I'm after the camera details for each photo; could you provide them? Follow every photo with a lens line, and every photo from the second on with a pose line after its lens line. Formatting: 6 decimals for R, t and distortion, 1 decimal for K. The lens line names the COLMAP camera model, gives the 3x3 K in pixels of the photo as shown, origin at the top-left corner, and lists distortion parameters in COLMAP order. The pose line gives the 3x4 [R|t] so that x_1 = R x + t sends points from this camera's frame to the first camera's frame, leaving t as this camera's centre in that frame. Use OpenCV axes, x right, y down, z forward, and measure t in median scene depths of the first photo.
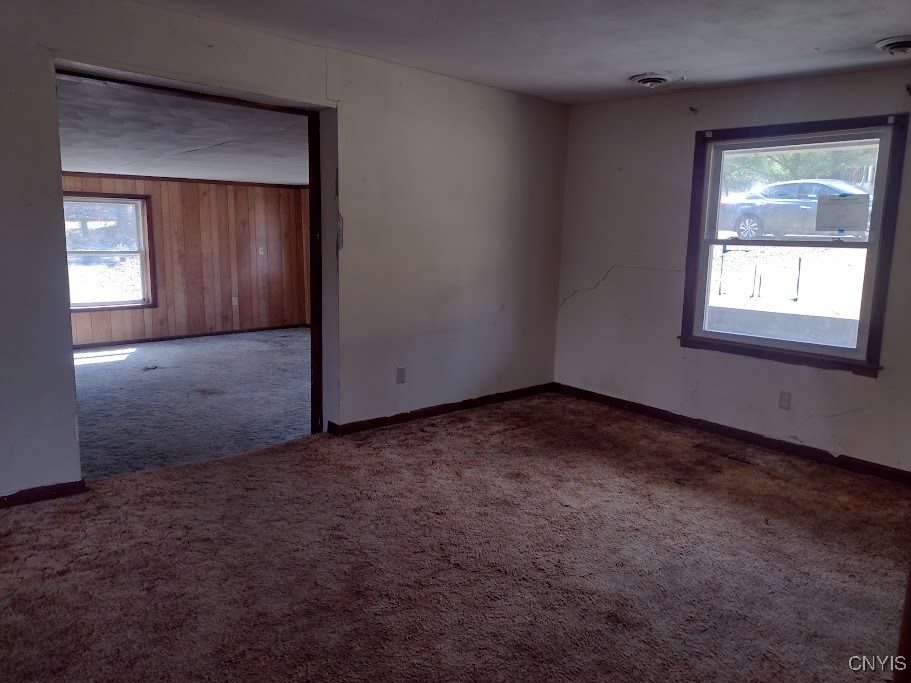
lens RADIAL K [[677.9, 0, 459.2], [0, 677.9, 340.2], [0, 0, 1]] dist [0.075753, -0.090675]
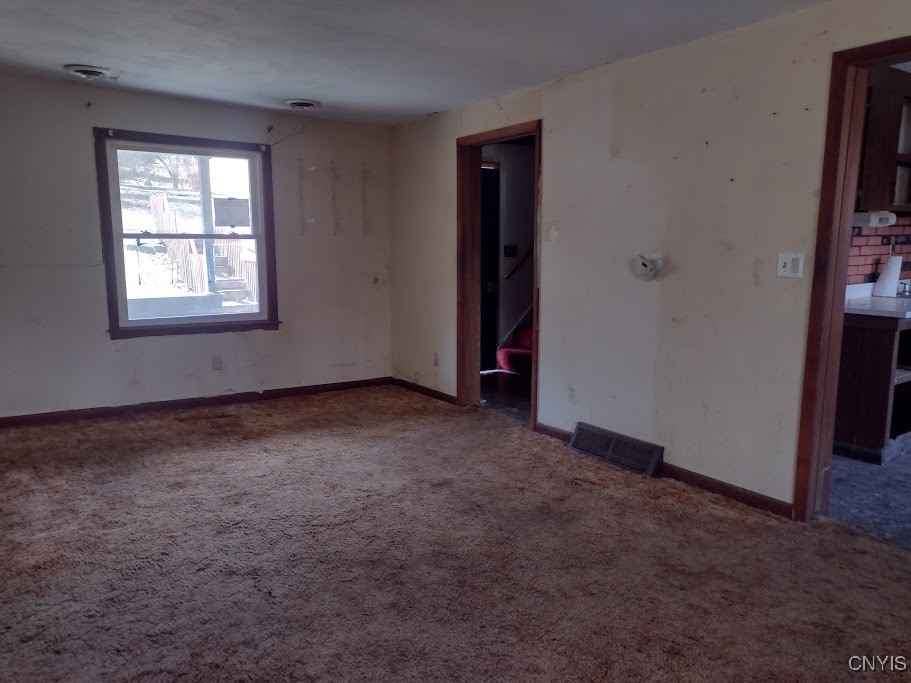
lens RADIAL K [[677.9, 0, 459.2], [0, 677.9, 340.2], [0, 0, 1]] dist [0.075753, -0.090675]
pose [[0.139071, -0.173103, 0.975036, -0.722636], [0.149551, 0.976982, 0.152118, -0.082517], [-0.978925, 0.124663, 0.161758, 0.402433]]
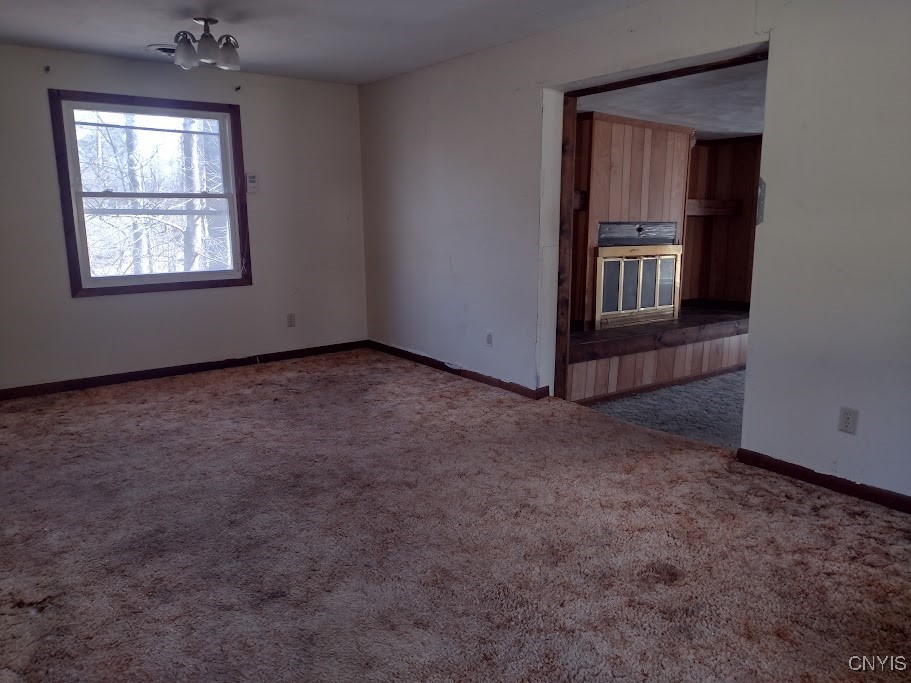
lens RADIAL K [[666.5, 0, 455.5], [0, 666.5, 341.5], [0, 0, 1]] dist [0.087601, -0.086971]
pose [[-0.103221, 0.163616, -0.981109, 0.657383], [-0.145646, 0.973260, 0.177630, -0.094201], [0.983937, 0.161229, -0.076631, 0.765909]]
